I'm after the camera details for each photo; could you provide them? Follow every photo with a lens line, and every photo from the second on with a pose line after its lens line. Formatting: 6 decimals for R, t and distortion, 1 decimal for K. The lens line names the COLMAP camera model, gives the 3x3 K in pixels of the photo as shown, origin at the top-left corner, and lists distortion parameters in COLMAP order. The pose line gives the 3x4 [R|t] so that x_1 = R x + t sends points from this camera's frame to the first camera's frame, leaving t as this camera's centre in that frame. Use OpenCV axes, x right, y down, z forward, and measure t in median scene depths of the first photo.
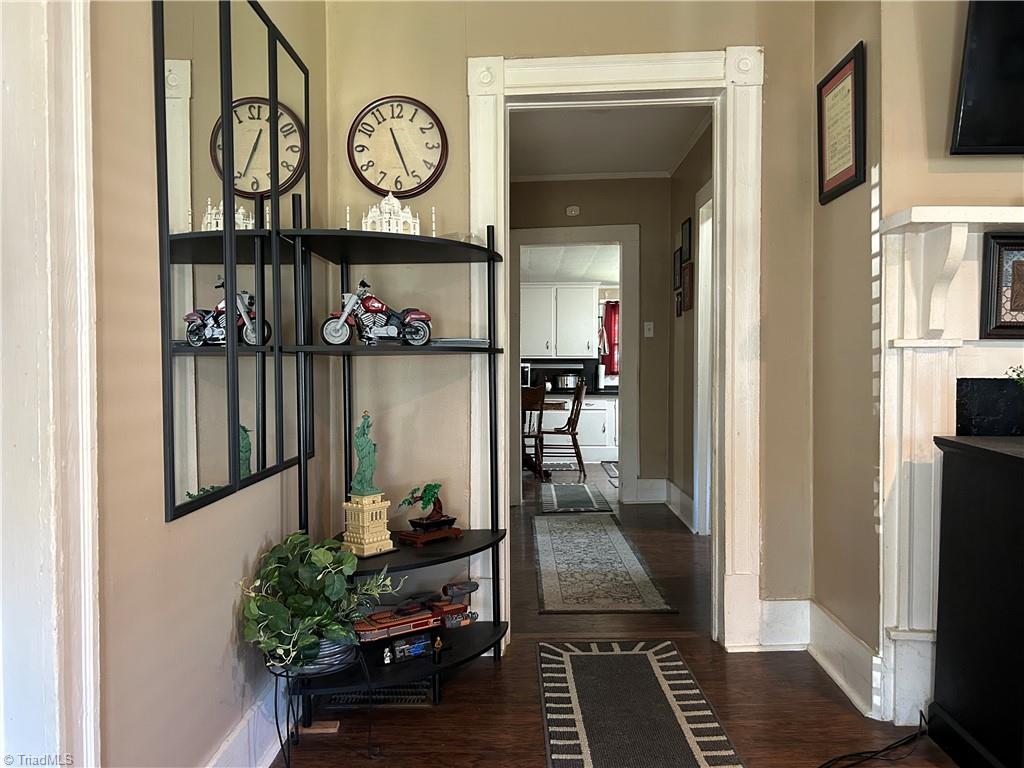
lens RADIAL K [[779.1, 0, 514.7], [0, 779.1, 380.8], [0, 0, 1]] dist [0.029071, -0.047176]
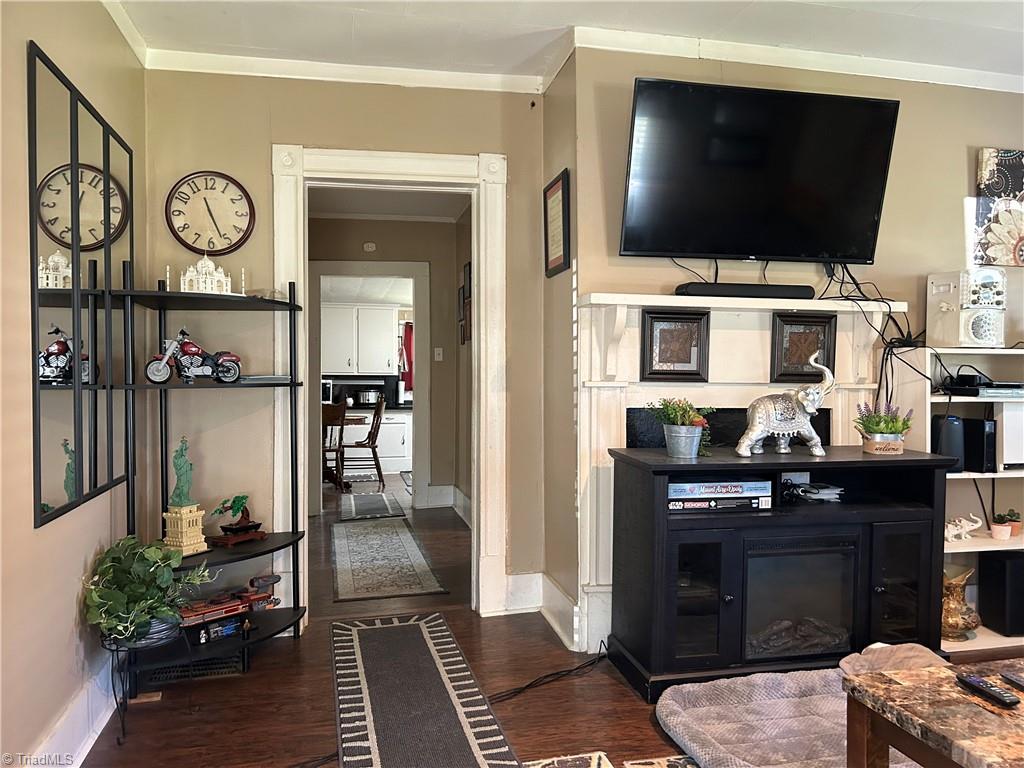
lens RADIAL K [[779.1, 0, 516.6], [0, 779.1, 379.7], [0, 0, 1]] dist [0.029071, -0.047176]
pose [[0.969553, 0.001269, 0.244880, 0.012272], [0.002108, 0.999906, -0.013526, -0.031561], [-0.244874, 0.013630, 0.969459, -0.300999]]
